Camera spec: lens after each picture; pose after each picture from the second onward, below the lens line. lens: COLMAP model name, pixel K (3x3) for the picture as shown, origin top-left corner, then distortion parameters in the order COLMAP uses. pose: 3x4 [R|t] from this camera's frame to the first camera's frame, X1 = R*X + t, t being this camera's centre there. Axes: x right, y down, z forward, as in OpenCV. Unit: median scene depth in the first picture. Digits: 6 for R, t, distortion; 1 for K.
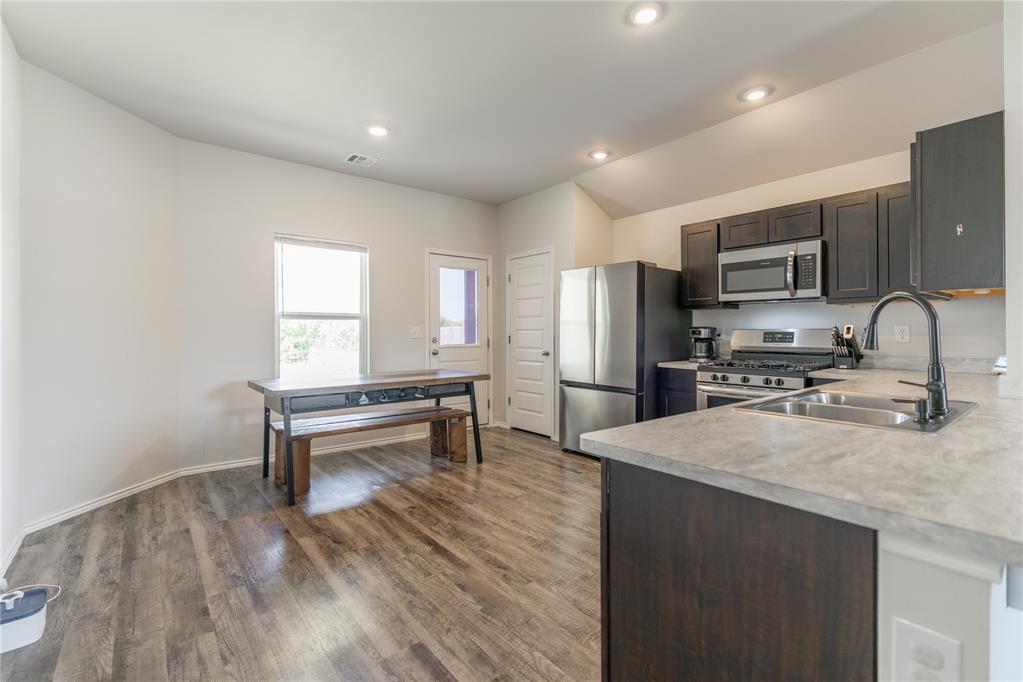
lens RADIAL K [[463.7, 0, 512.8], [0, 463.7, 328.4], [0, 0, 1]] dist [0.000158, 0.000200]
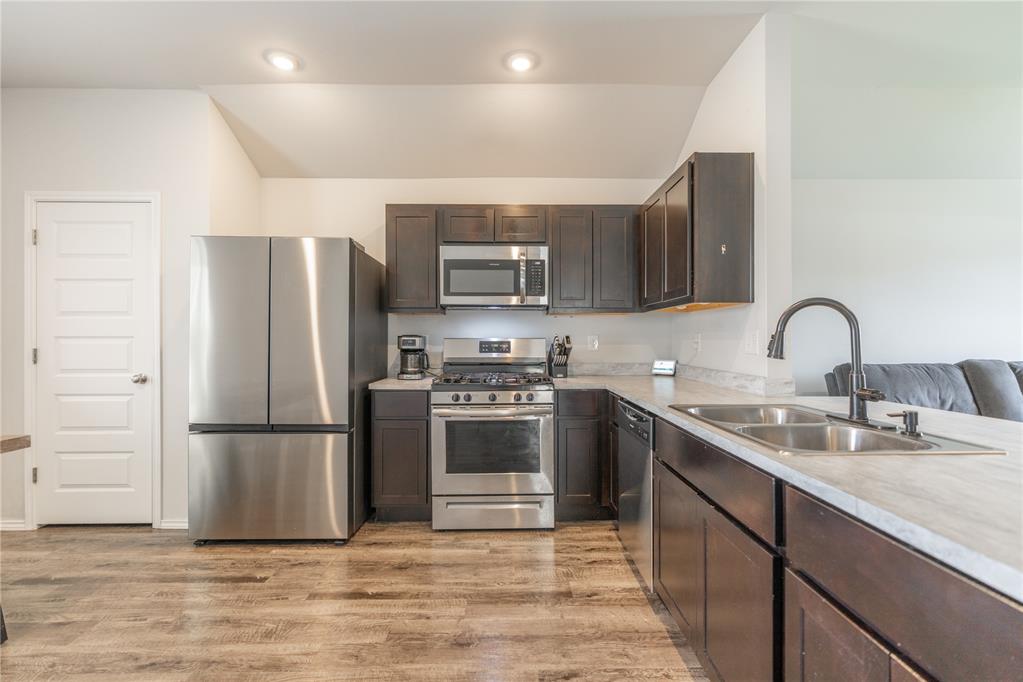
lens RADIAL K [[464.4, 0, 511.5], [0, 464.4, 341.0], [0, 0, 1]] dist [0.000520, 0.001170]
pose [[0.617677, 0.000634, 0.786432, -0.126421], [-0.005420, 0.999979, 0.003451, 0.003684], [-0.786413, -0.006394, 0.617667, 0.386477]]
